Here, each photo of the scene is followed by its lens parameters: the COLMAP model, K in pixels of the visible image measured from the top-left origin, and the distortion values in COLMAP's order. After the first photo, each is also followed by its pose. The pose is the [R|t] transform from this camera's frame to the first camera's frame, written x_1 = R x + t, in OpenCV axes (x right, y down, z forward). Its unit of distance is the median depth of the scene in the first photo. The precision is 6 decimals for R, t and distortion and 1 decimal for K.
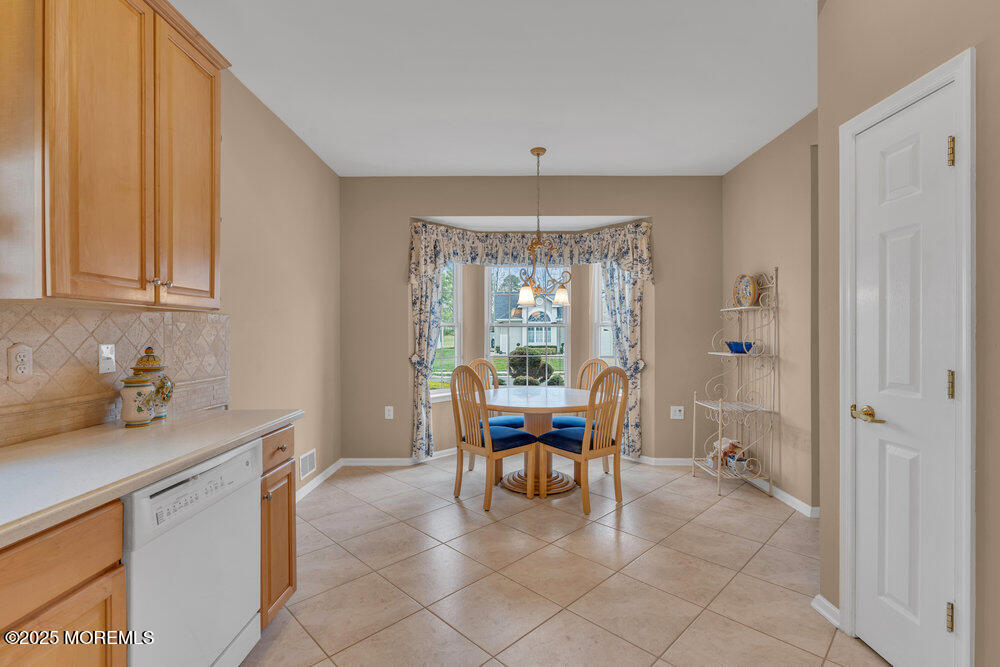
lens RADIAL K [[454.8, 0, 499.2], [0, 454.8, 333.5], [0, 0, 1]] dist [0.003053, 0.001796]
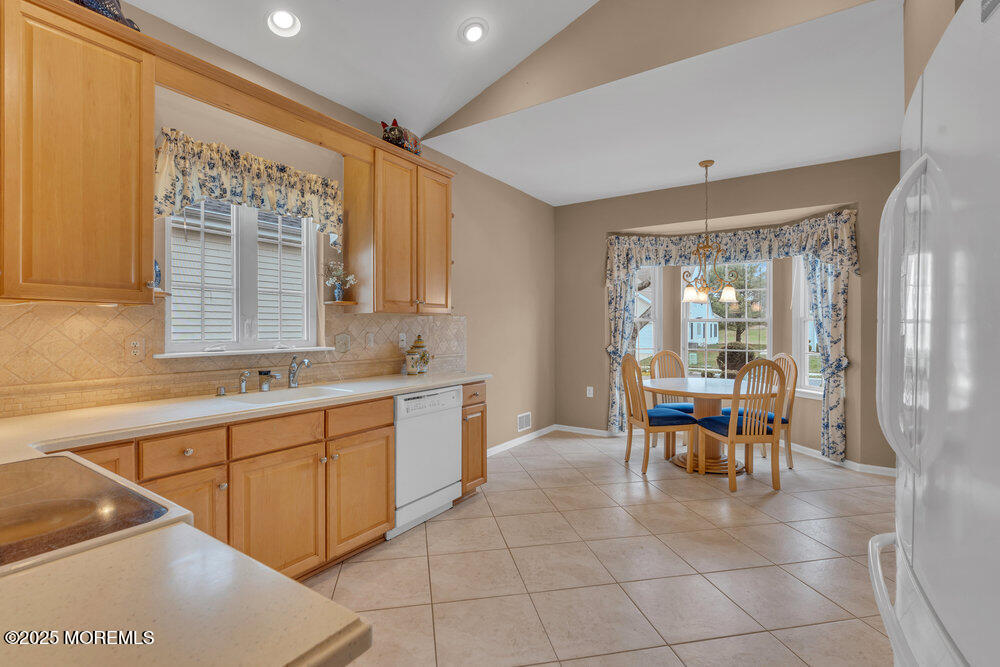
lens RADIAL K [[454.8, 0, 501.0], [0, 454.8, 328.5], [0, 0, 1]] dist [0.003053, 0.001796]
pose [[0.837507, 0.003112, -0.546418, 0.232996], [-0.002050, 0.999995, 0.002554, -0.001093], [0.546423, -0.001019, 0.837508, -0.168602]]
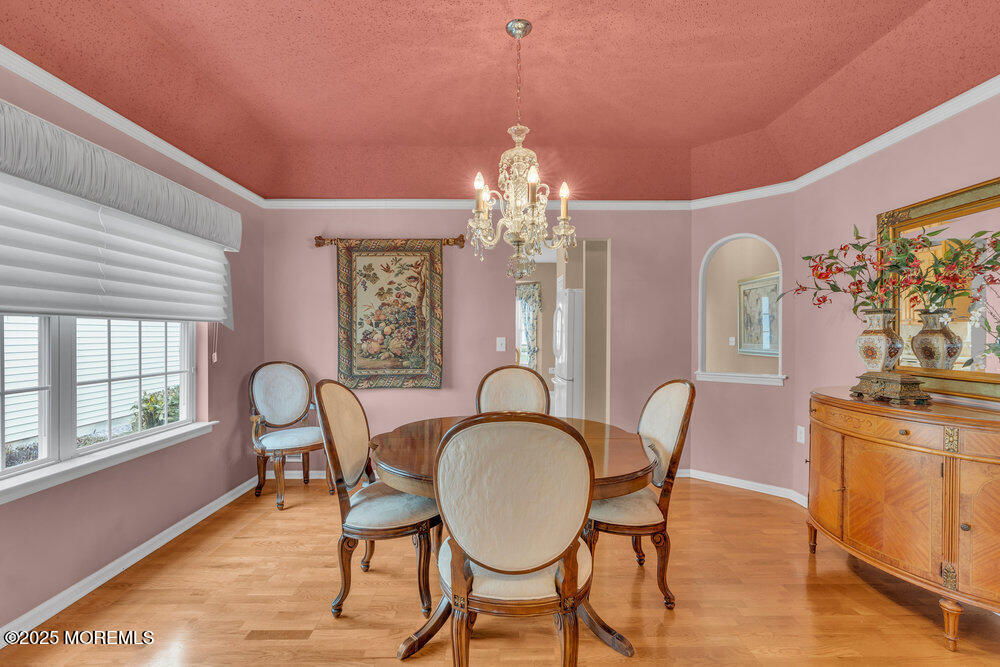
lens RADIAL K [[454.8, 0, 500.6], [0, 454.8, 334.3], [0, 0, 1]] dist [0.003053, 0.001796]
pose [[0.999866, 0.007315, 0.014659, 0.111968], [-0.007382, 0.999962, 0.004541, -0.010650], [-0.014626, -0.004648, 0.999882, -1.152236]]
